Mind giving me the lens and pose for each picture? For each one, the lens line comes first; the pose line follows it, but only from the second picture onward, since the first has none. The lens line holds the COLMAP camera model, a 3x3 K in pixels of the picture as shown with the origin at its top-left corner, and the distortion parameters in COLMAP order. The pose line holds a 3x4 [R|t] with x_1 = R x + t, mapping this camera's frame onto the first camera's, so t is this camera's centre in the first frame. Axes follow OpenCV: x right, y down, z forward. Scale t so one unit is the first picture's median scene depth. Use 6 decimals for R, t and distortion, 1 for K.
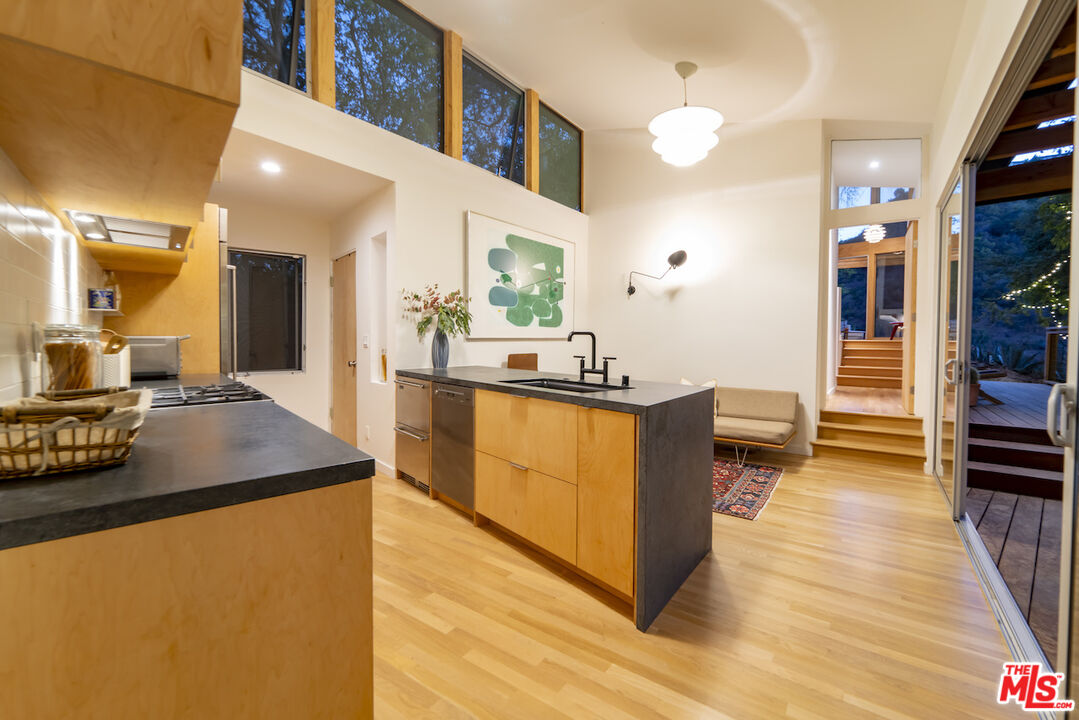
lens RADIAL K [[473.4, 0, 540.1], [0, 473.4, 341.9], [0, 0, 1]] dist [0.000374, -0.000060]
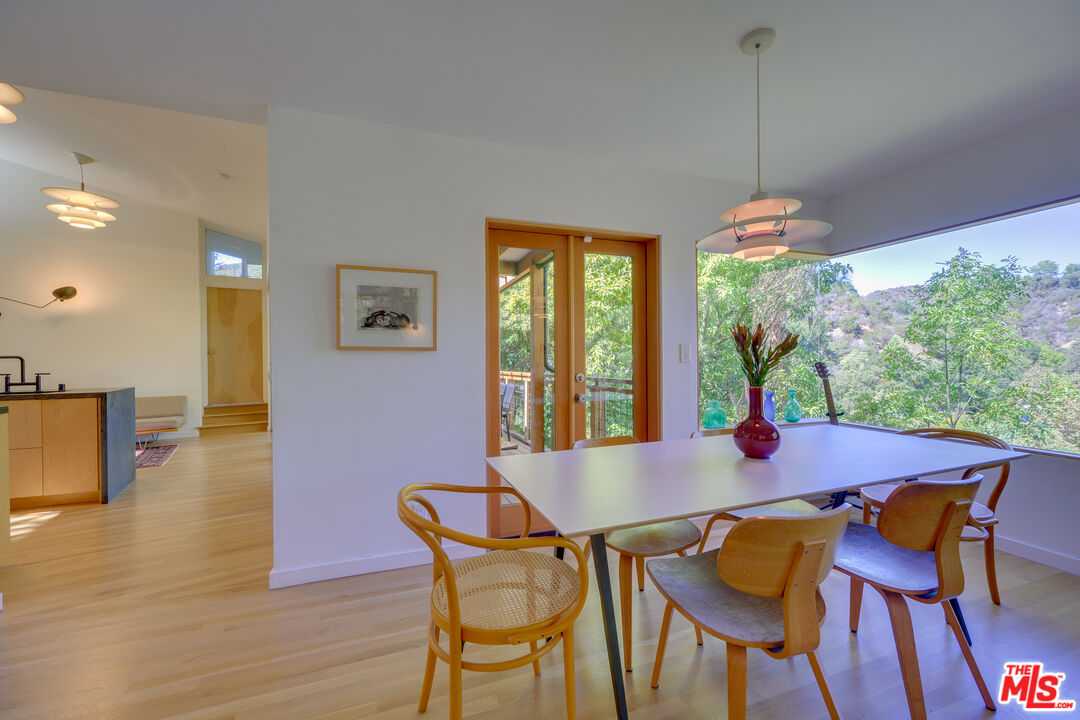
lens RADIAL K [[414.9, 0, 540.0], [0, 414.9, 360.0], [0, 0, 1]] dist [0.003598, 0.000028]
pose [[0.349899, -0.015462, 0.936660, -0.497585], [0.022724, 0.999710, 0.008014, 0.016002], [-0.936512, 0.018481, 0.350149, -0.854430]]
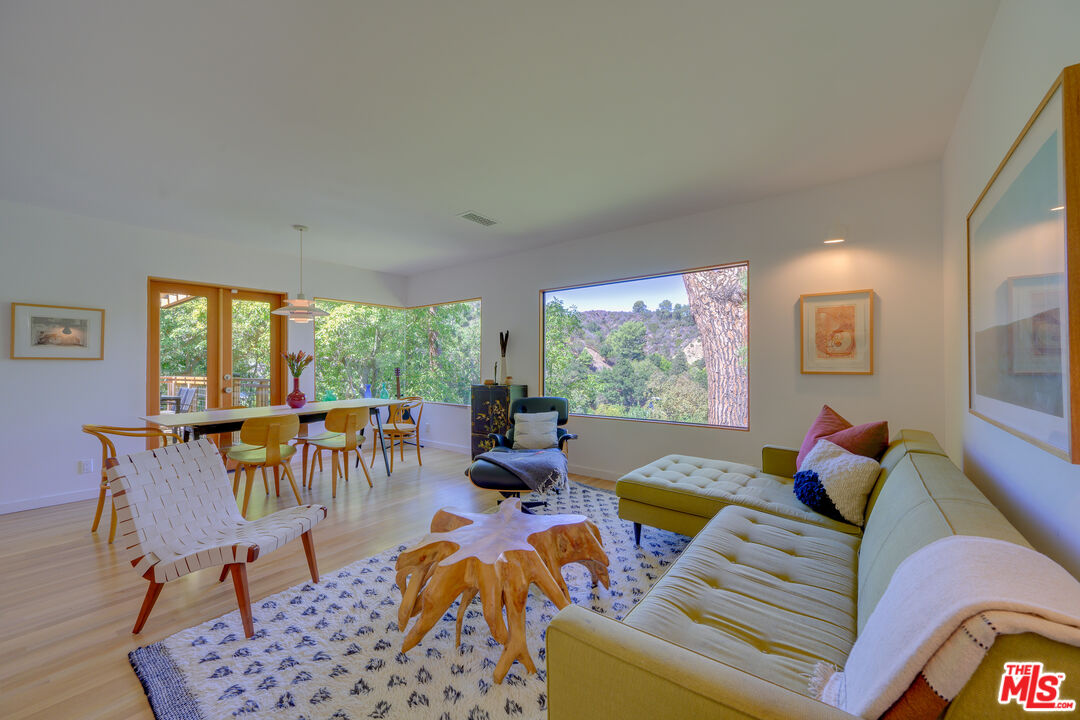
lens RADIAL K [[431.7, 0, 540.0], [0, 431.7, 360.0], [0, 0, 1]] dist [0.007003, -0.000226]
pose [[-0.199670, -0.001455, 0.979862, -1.363361], [0.012962, 0.999907, 0.004126, 0.011273], [-0.979778, 0.013525, -0.199632, -1.415028]]
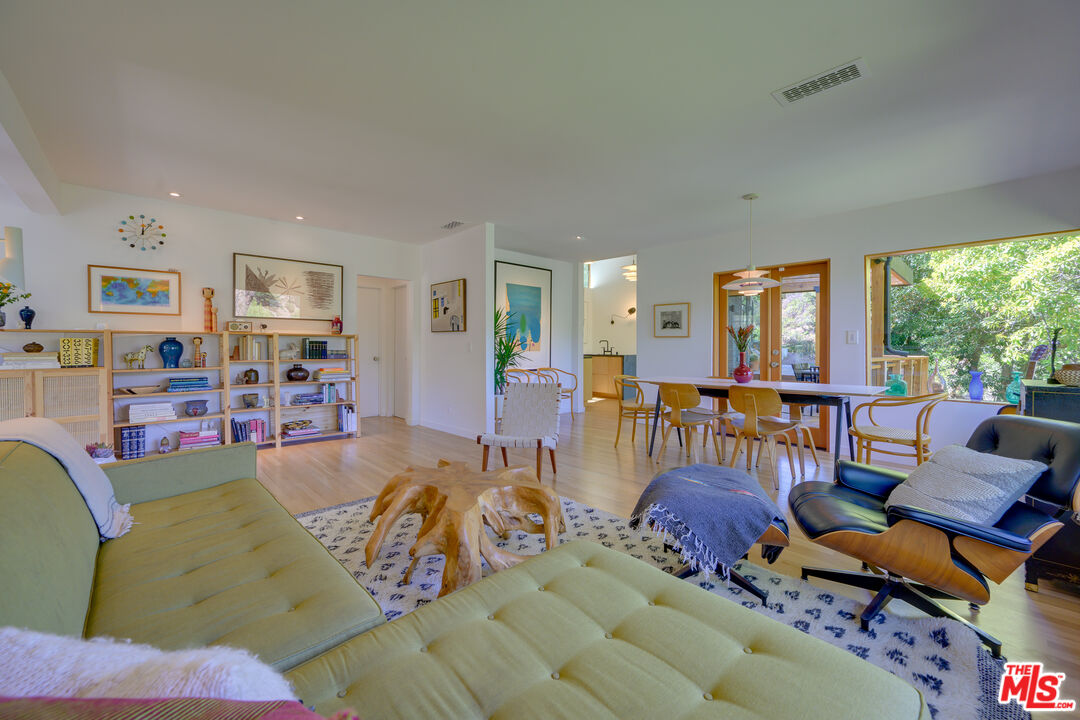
lens RADIAL K [[431.7, 0, 540.0], [0, 431.7, 360.0], [0, 0, 1]] dist [0.007003, -0.000226]
pose [[0.998247, -0.008969, 0.058510, -0.589797], [0.007787, 0.999761, 0.020404, 0.055856], [-0.058679, -0.019913, 0.998078, -2.240745]]
